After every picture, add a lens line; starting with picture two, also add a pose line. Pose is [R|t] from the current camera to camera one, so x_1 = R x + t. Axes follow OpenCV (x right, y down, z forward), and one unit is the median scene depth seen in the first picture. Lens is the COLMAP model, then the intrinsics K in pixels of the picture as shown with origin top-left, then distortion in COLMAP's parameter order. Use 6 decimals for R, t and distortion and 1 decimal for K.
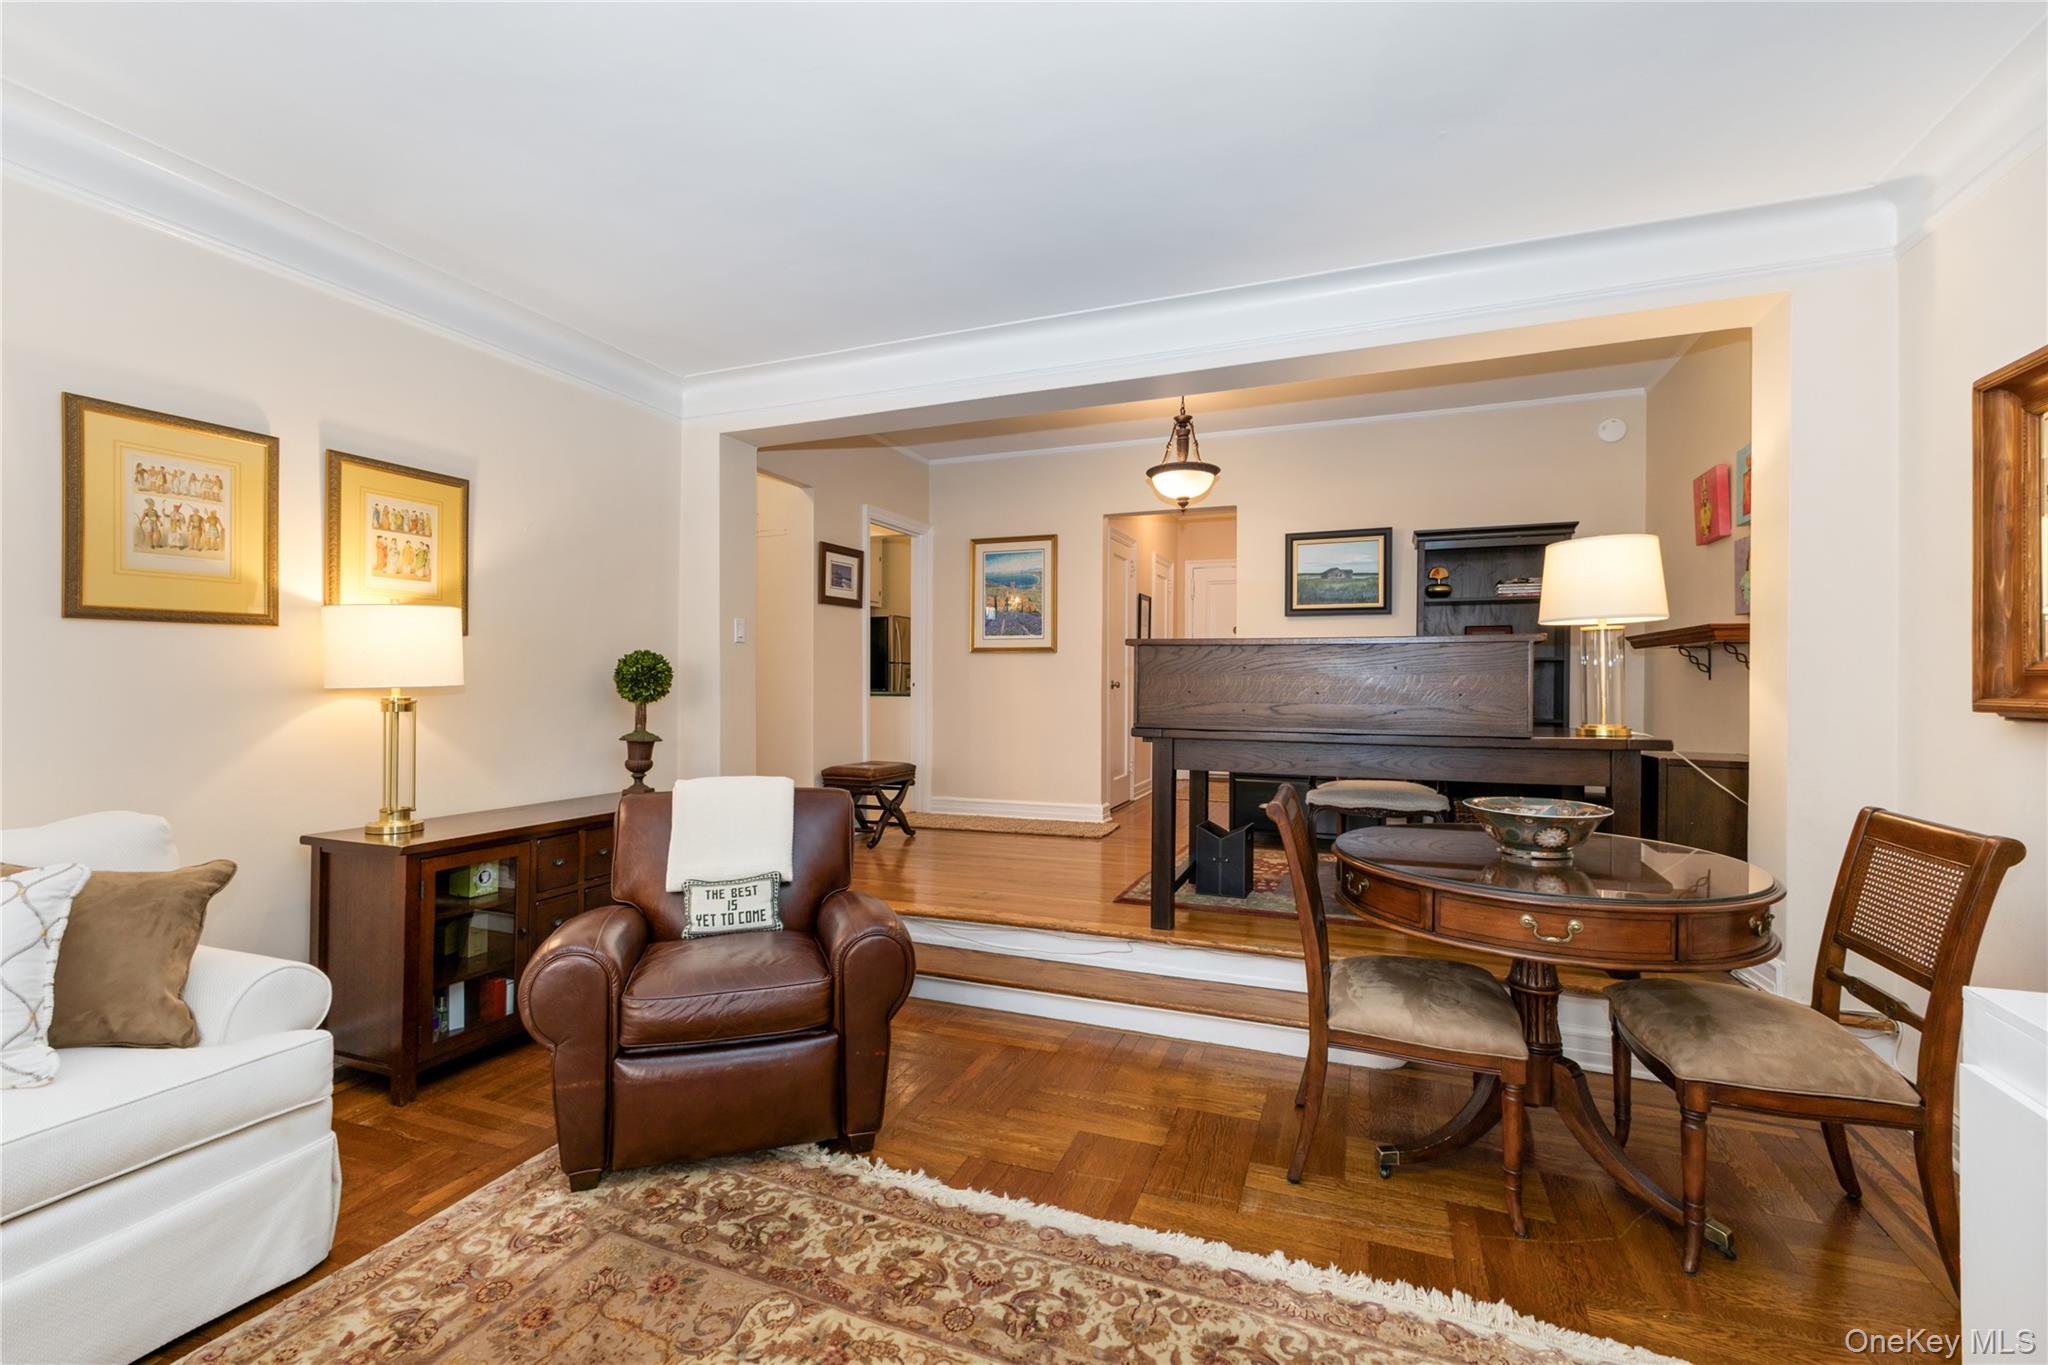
lens RADIAL K [[886.7, 0, 1026.8], [0, 886.7, 679.7], [0, 0, 1]] dist [0.009066, -0.000291]
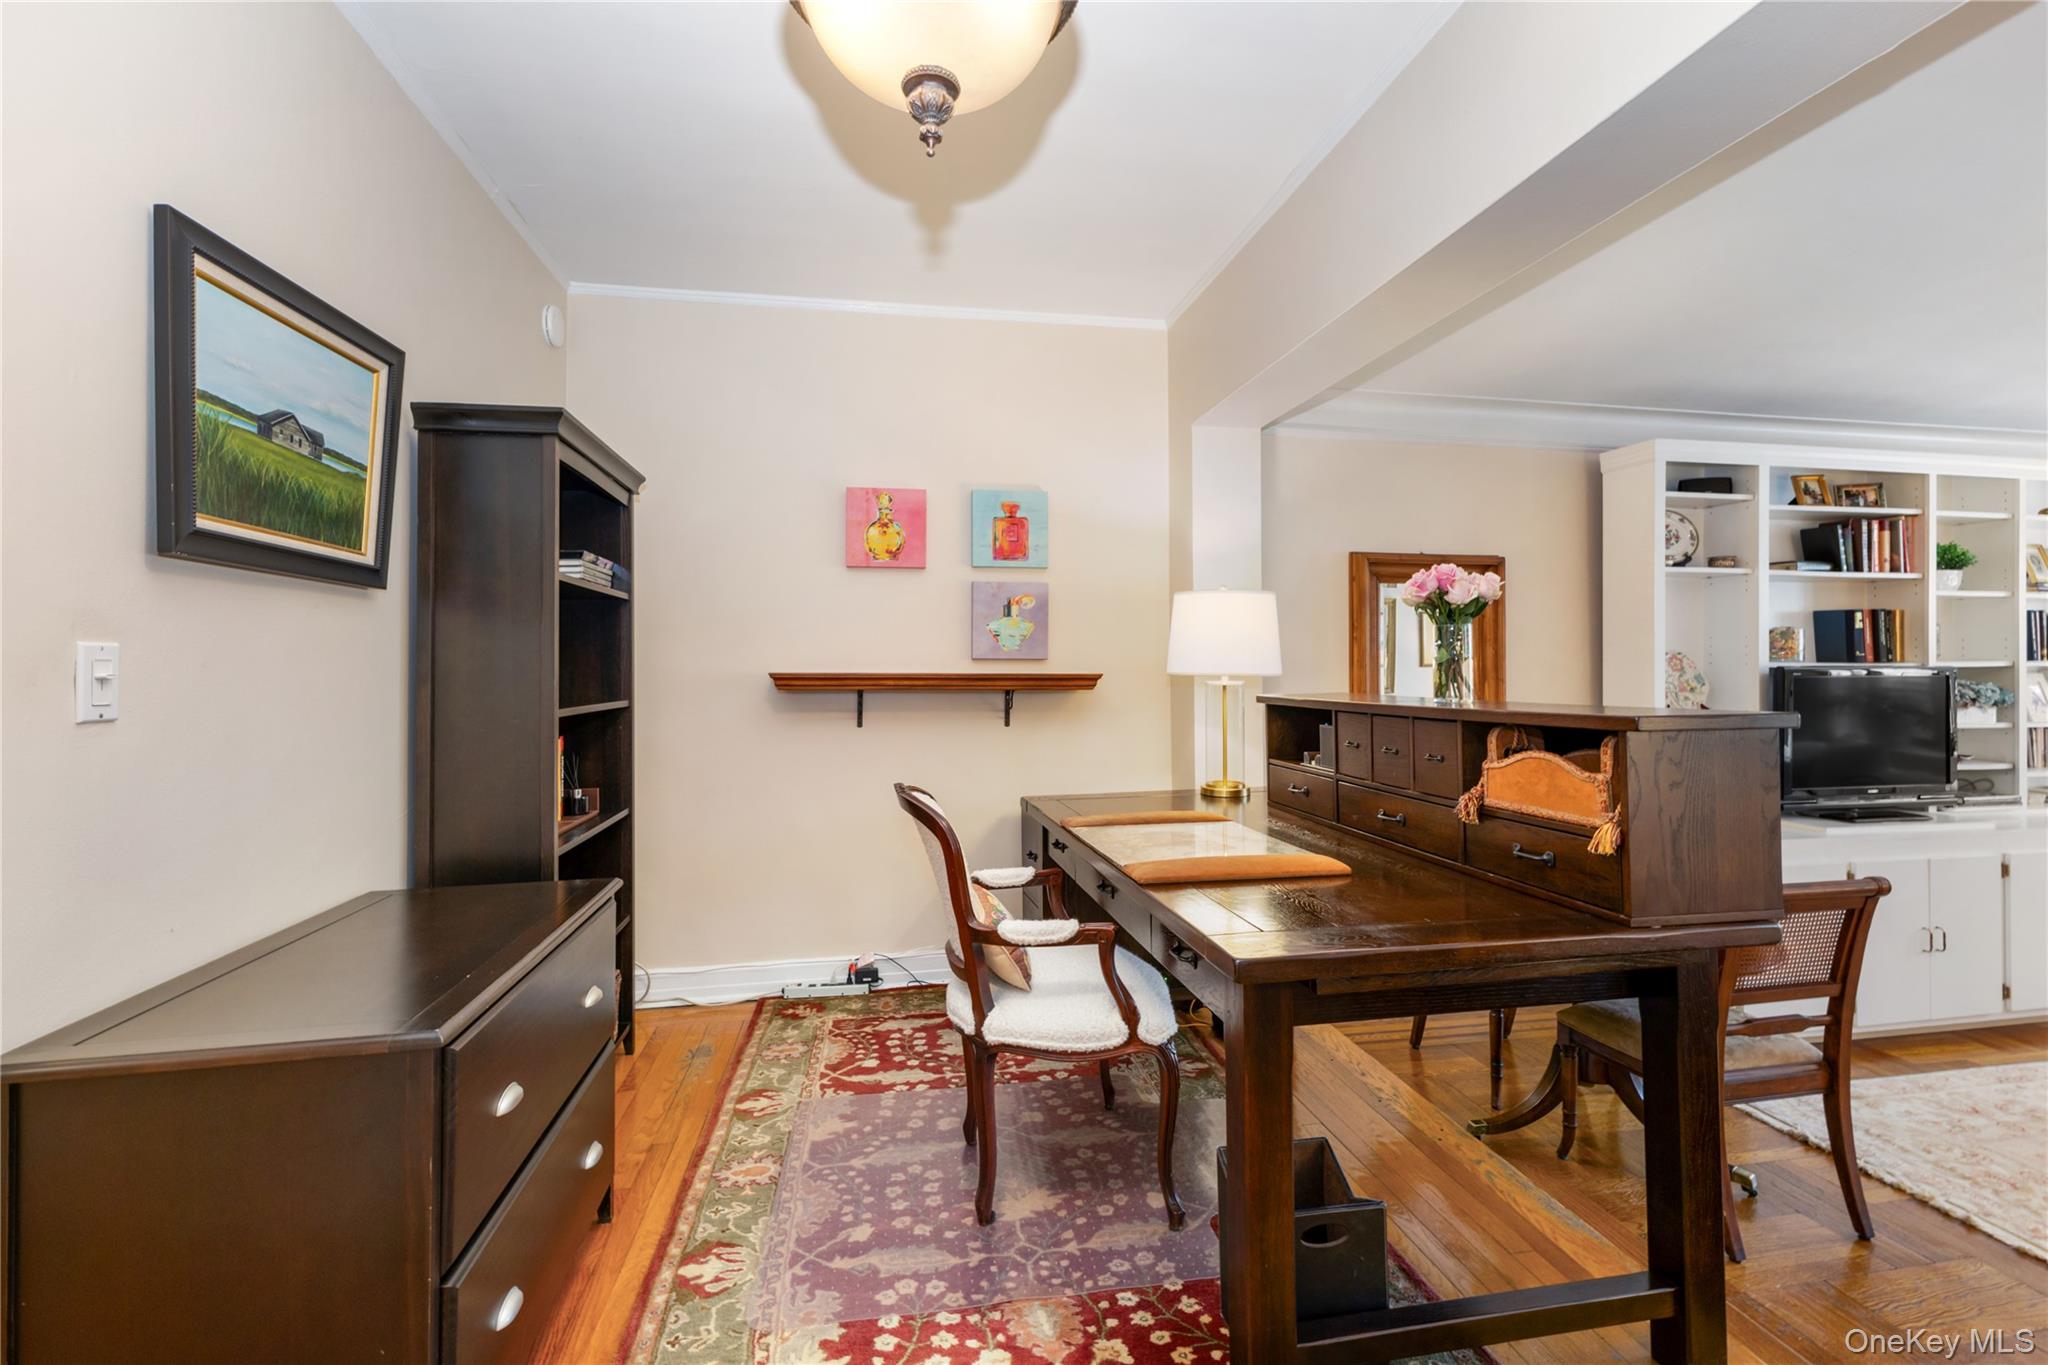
lens RADIAL K [[886.7, 0, 1026.9], [0, 886.7, 658.3], [0, 0, 1]] dist [0.009066, -0.000291]
pose [[-0.525650, 0.006304, 0.850678, -0.063729], [-0.001607, 0.999963, -0.008403, -0.082872], [-0.850699, -0.005784, -0.525621, 1.851393]]
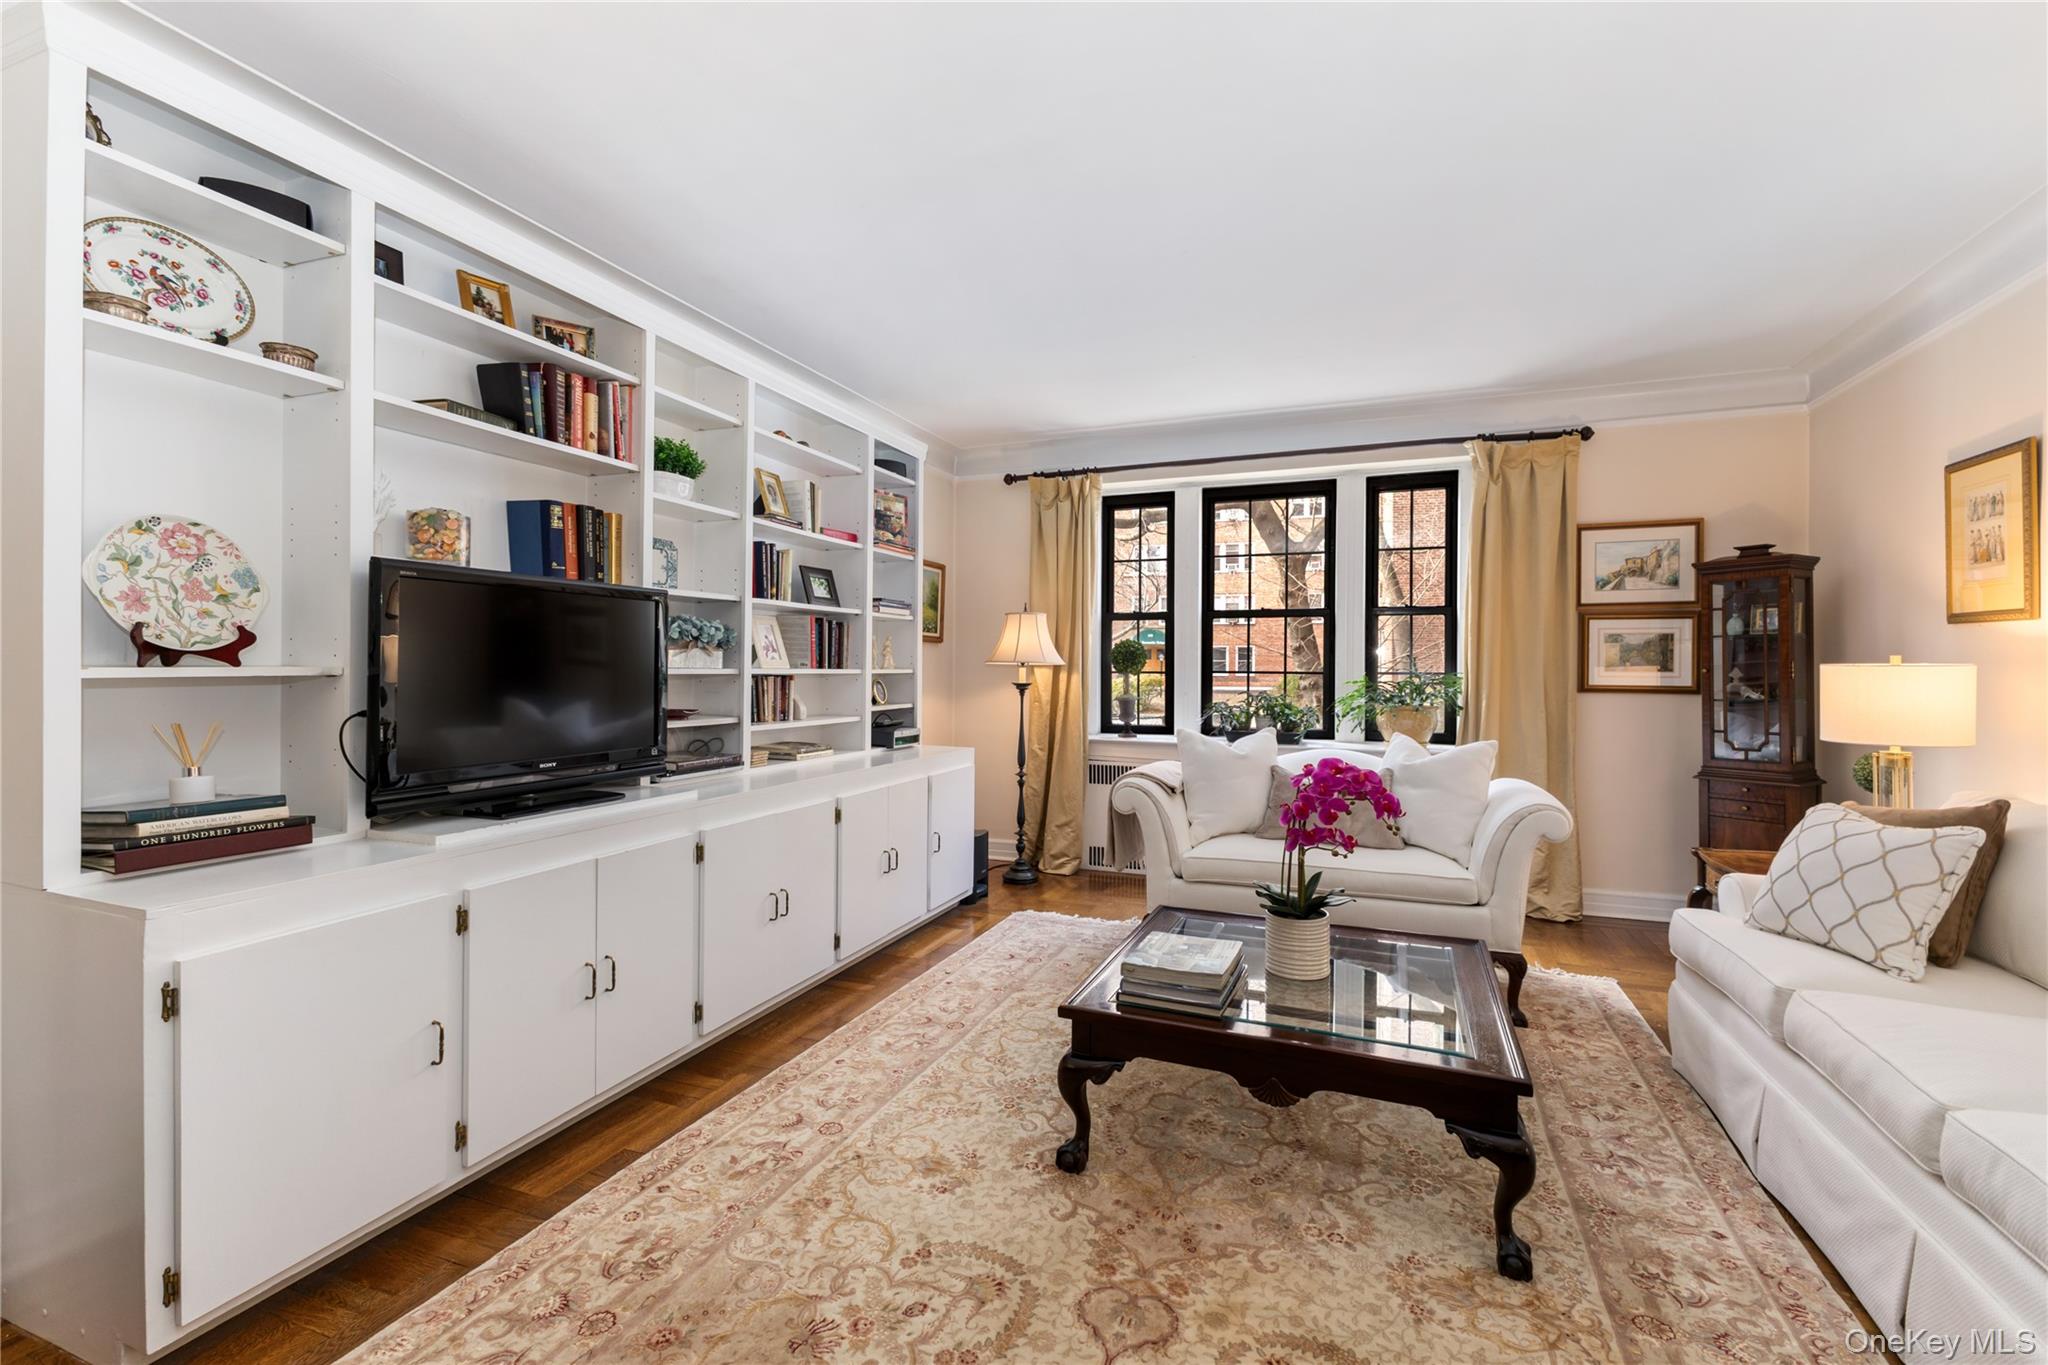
lens RADIAL K [[886.7, 0, 1029.3], [0, 886.7, 670.4], [0, 0, 1]] dist [0.009066, -0.000291]
pose [[-0.999978, -0.006063, -0.002657, -0.062297], [-0.006065, 0.999981, 0.000939, 0.003890], [0.002652, 0.000955, -0.999996, 0.963675]]
